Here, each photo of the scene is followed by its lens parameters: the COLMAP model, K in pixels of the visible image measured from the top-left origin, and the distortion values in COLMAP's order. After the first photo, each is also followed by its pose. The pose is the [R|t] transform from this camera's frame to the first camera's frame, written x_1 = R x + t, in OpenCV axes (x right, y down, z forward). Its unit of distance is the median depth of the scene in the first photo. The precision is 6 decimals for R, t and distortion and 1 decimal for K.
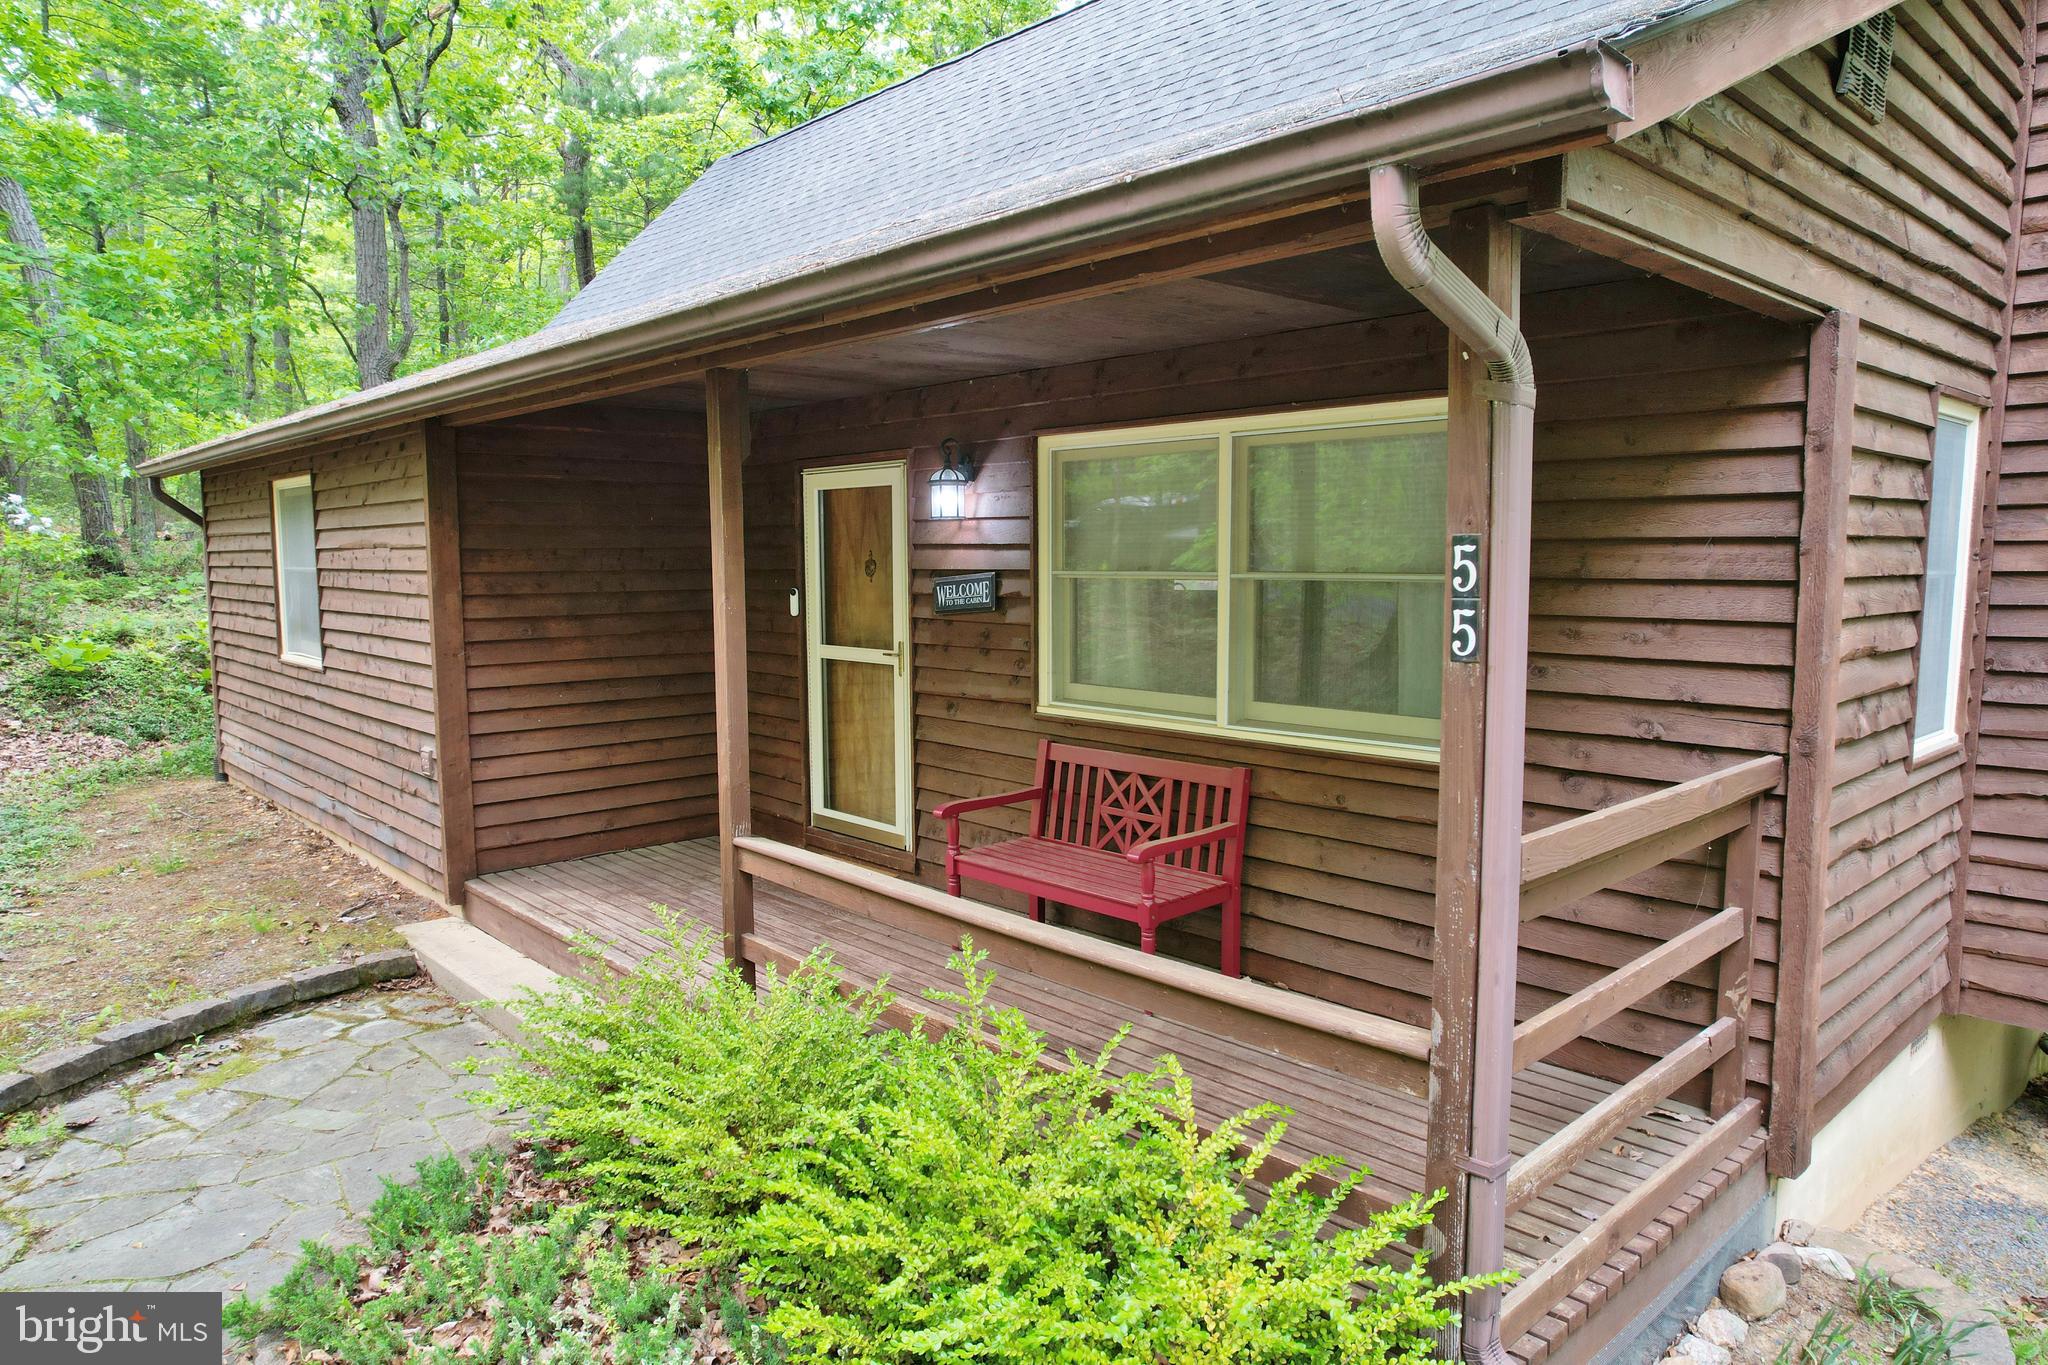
lens RADIAL K [[1301.8, 0, 1028.9], [0, 1301.8, 692.3], [0, 0, 1]] dist [-0.034904, 0.006402]
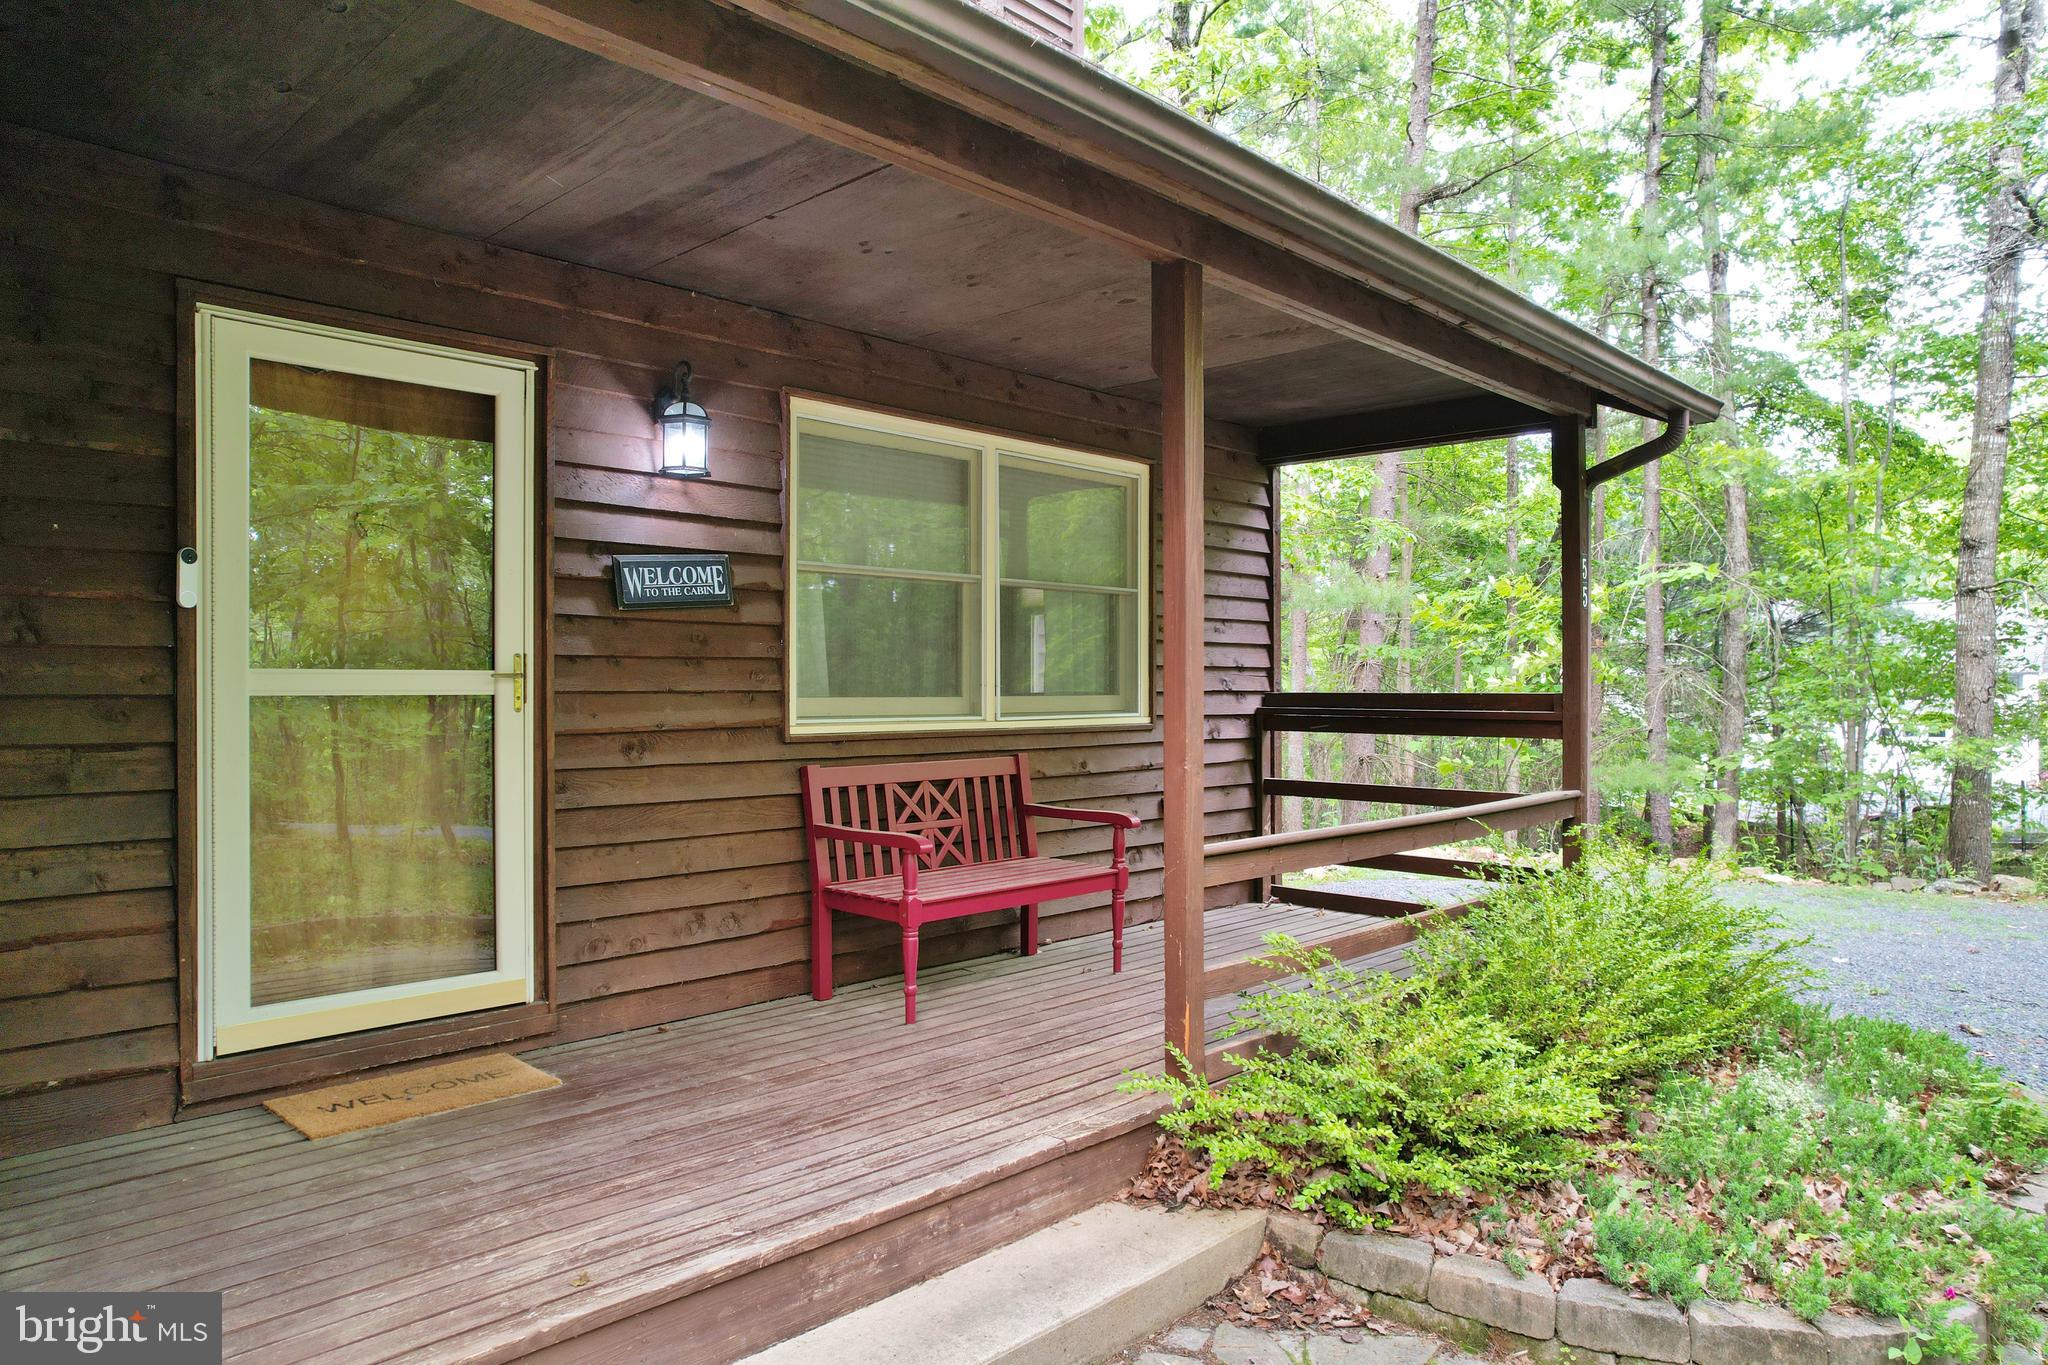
lens RADIAL K [[1301.8, 0, 1032.2], [0, 1301.8, 684.3], [0, 0, 1]] dist [-0.034904, 0.006402]
pose [[-0.065799, 0.010980, 0.997772, -0.776045], [0.109853, 0.993941, -0.003693, 0.003891], [-0.991768, 0.109365, -0.066606, 0.875034]]
